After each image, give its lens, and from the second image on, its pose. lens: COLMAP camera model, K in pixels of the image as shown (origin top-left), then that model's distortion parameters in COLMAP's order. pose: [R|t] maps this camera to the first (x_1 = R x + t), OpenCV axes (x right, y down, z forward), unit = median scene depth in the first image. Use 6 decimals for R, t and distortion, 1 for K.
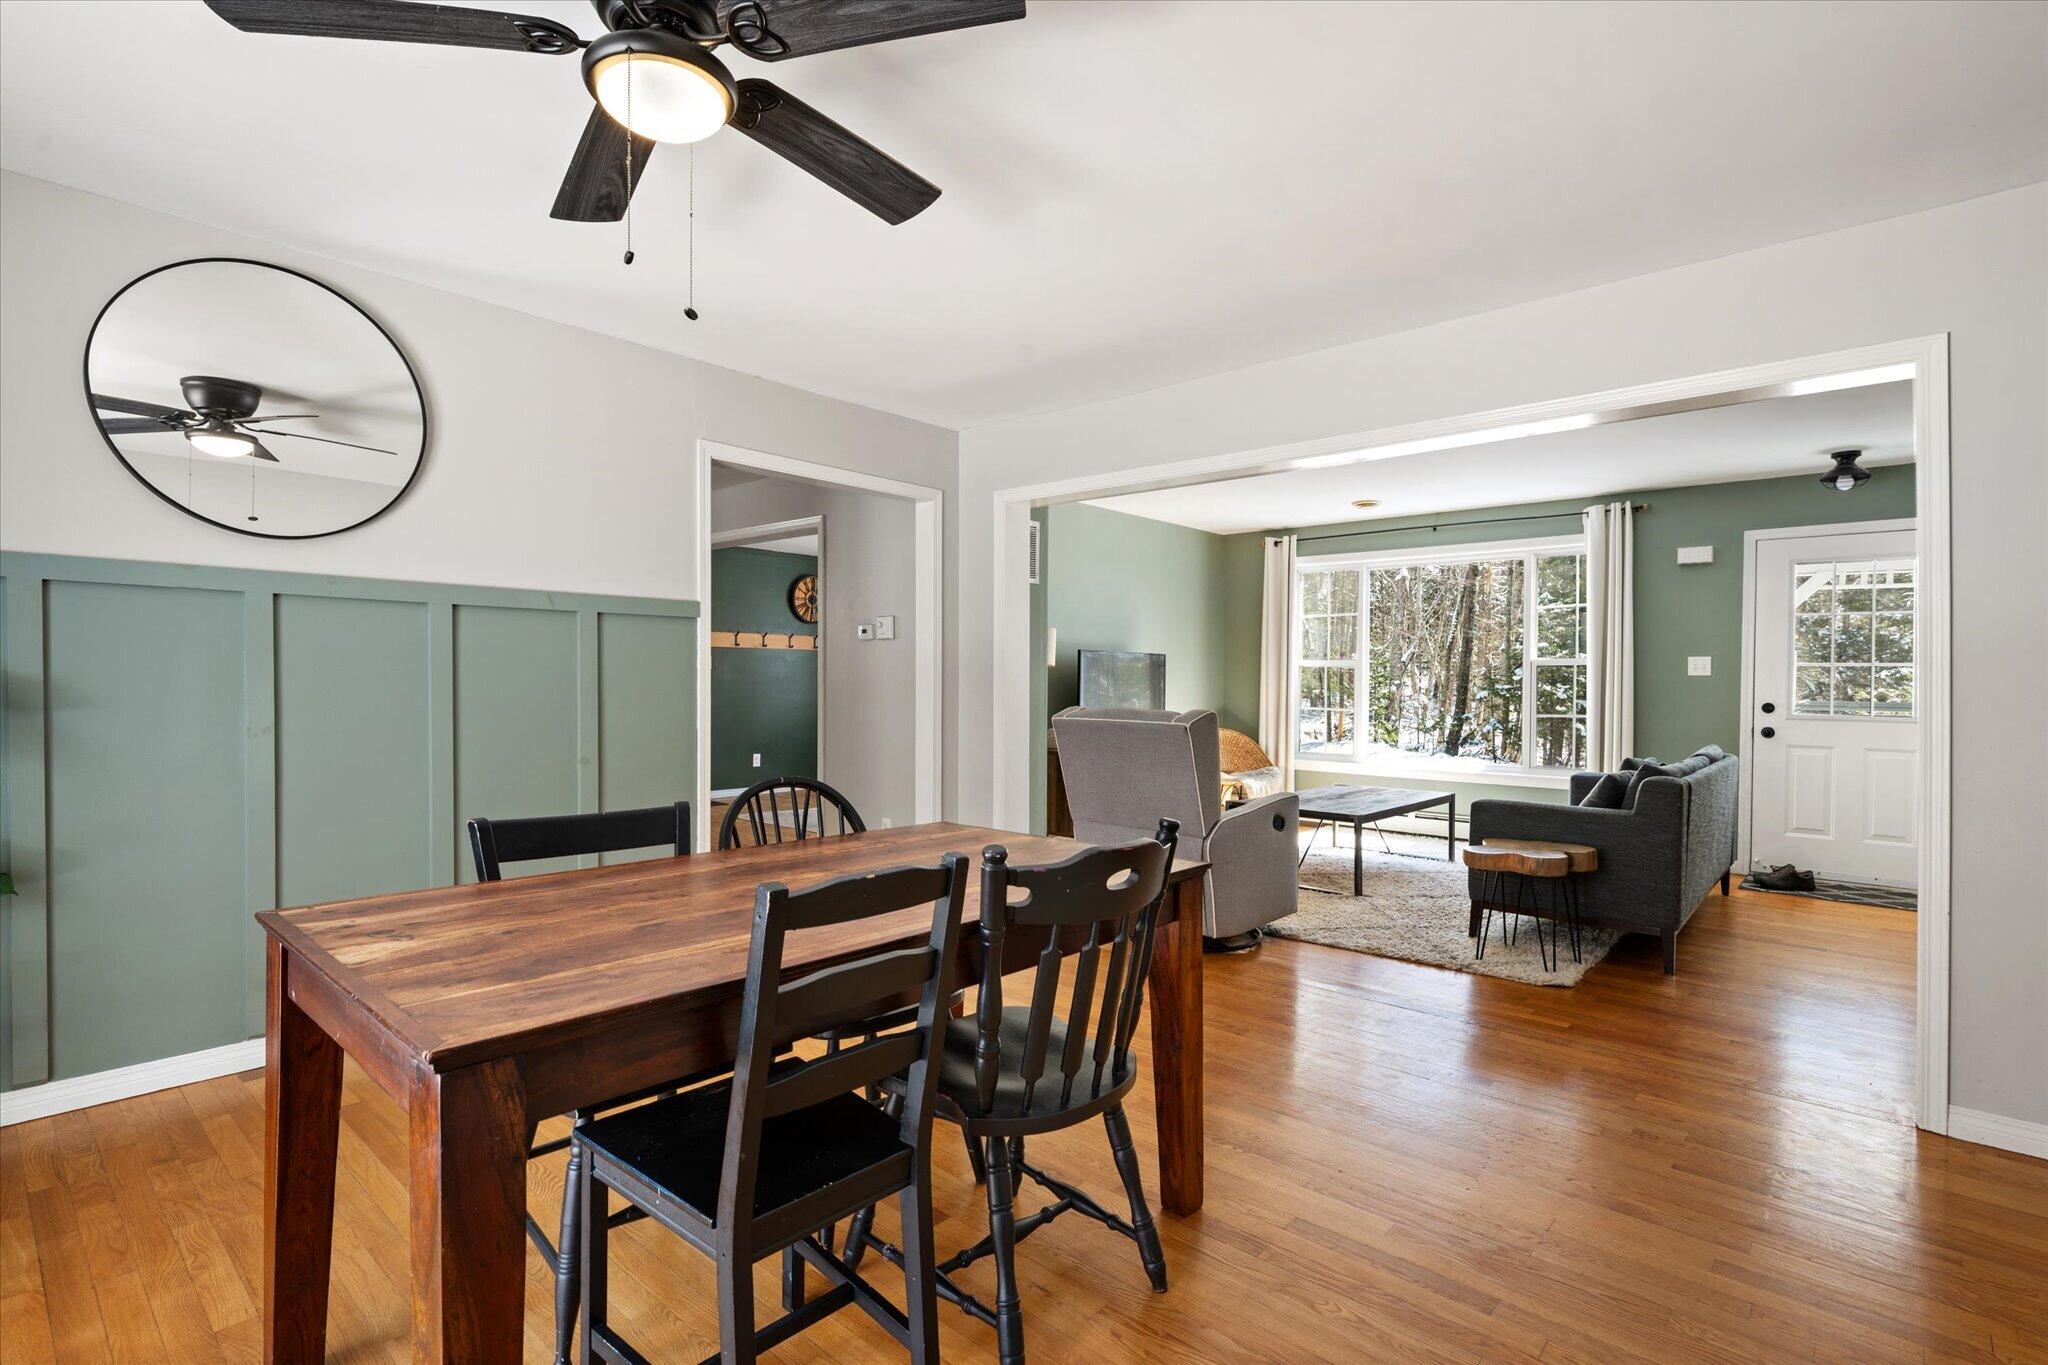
lens RADIAL K [[1009.4, 0, 1024.0], [0, 1009.4, 682.5], [0, 0, 1]] dist [-0.000595, 0.000204]
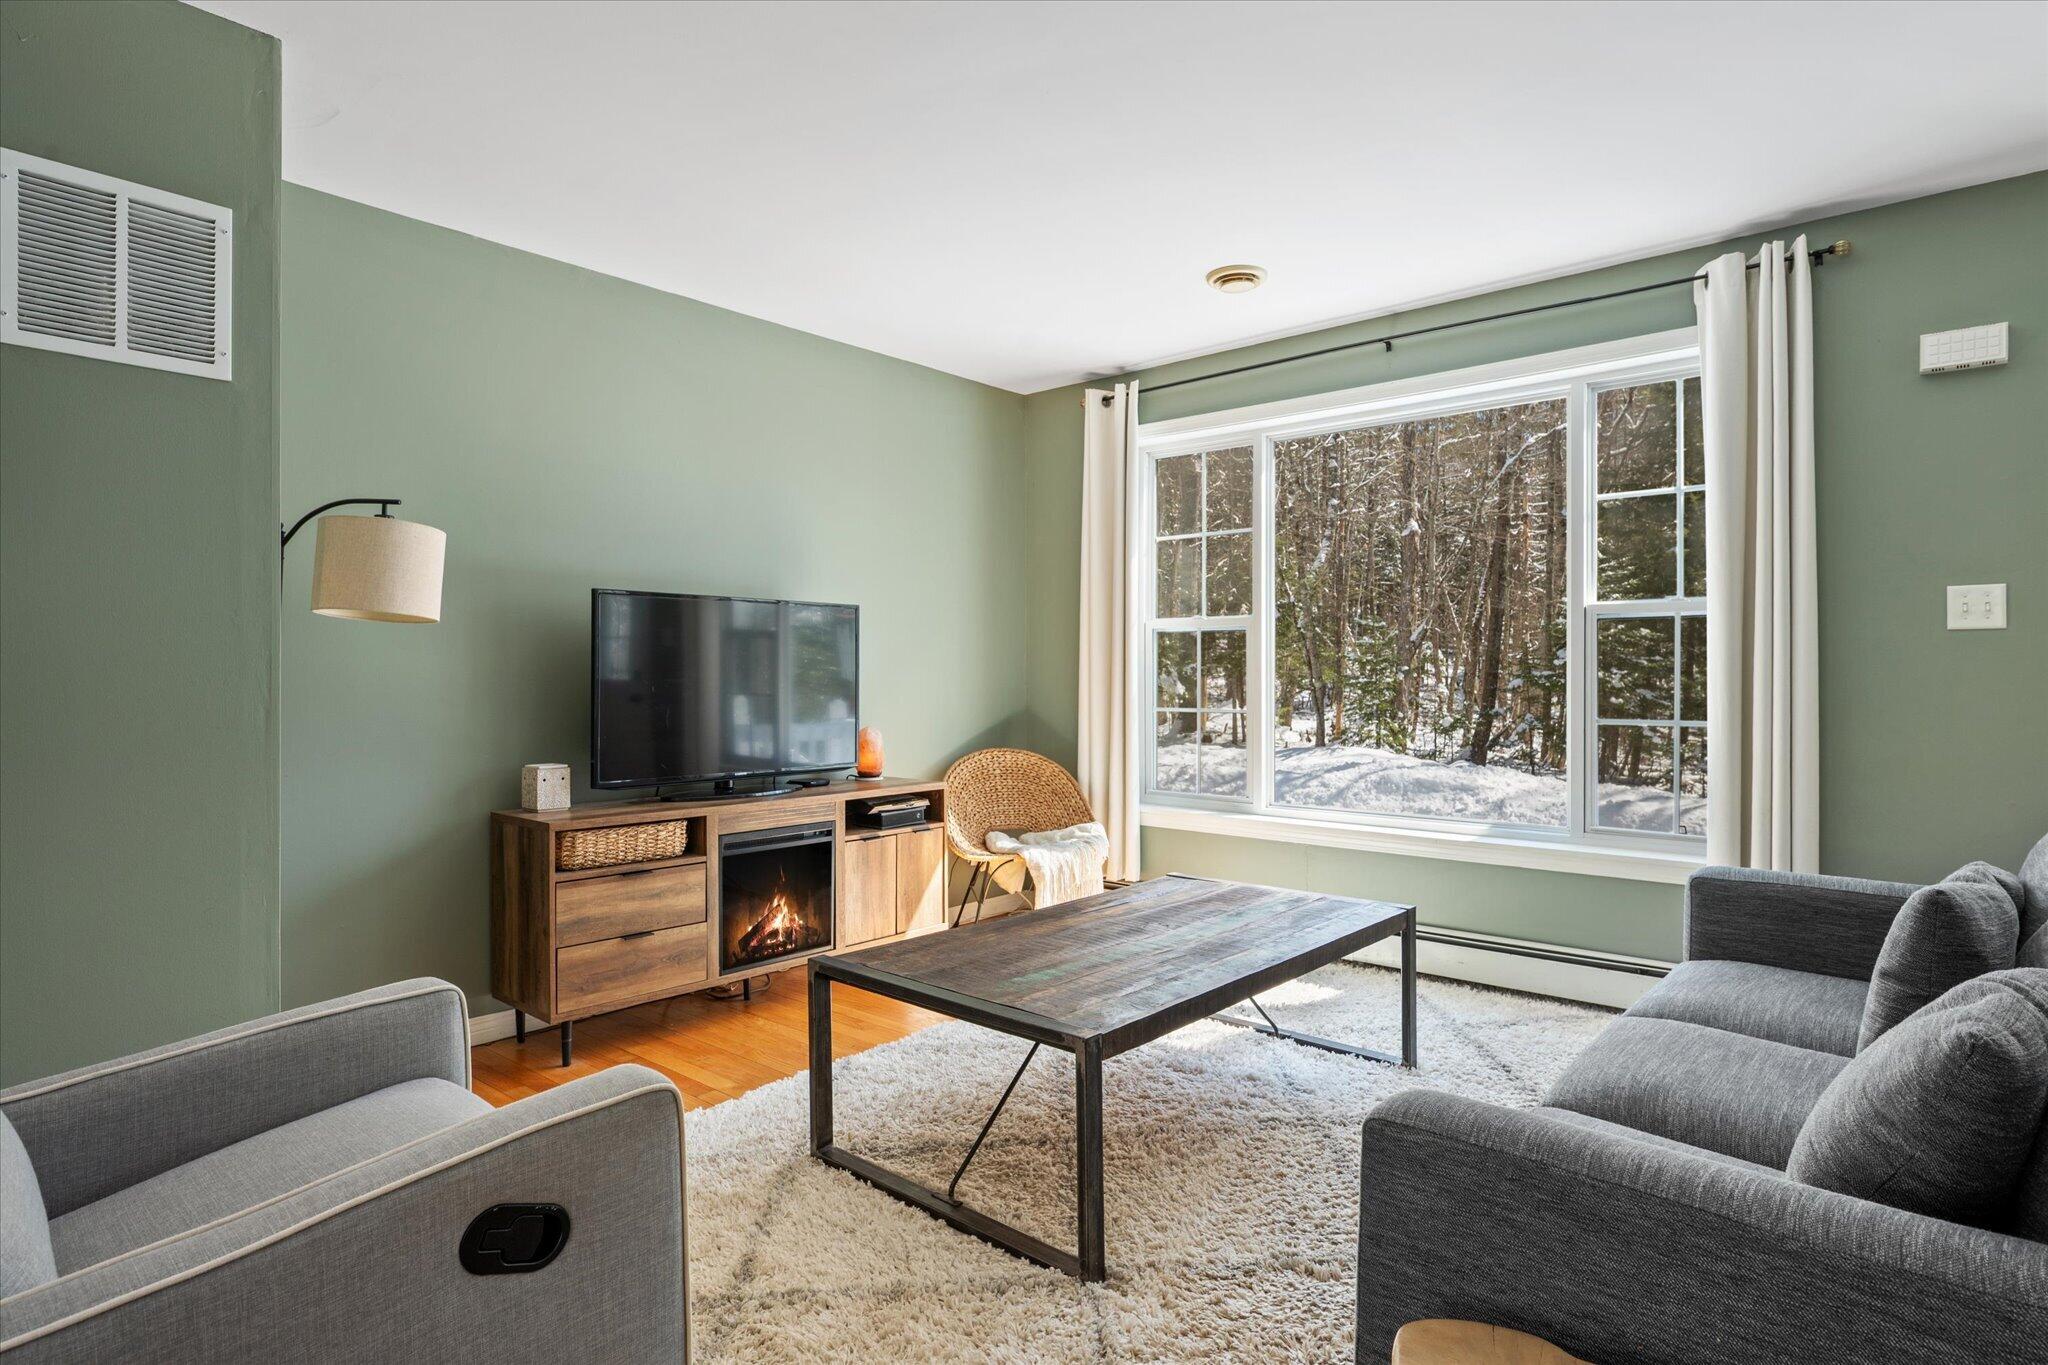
lens RADIAL K [[1079.8, 0, 1049.3], [0, 1079.8, 683.7], [0, 0, 1]] dist [-0.003964, -0.001562]
pose [[0.999873, -0.010972, 0.011569, 0.211950], [0.010901, 0.999922, 0.006130, 0.007542], [-0.011636, -0.006004, 0.999914, 0.430235]]
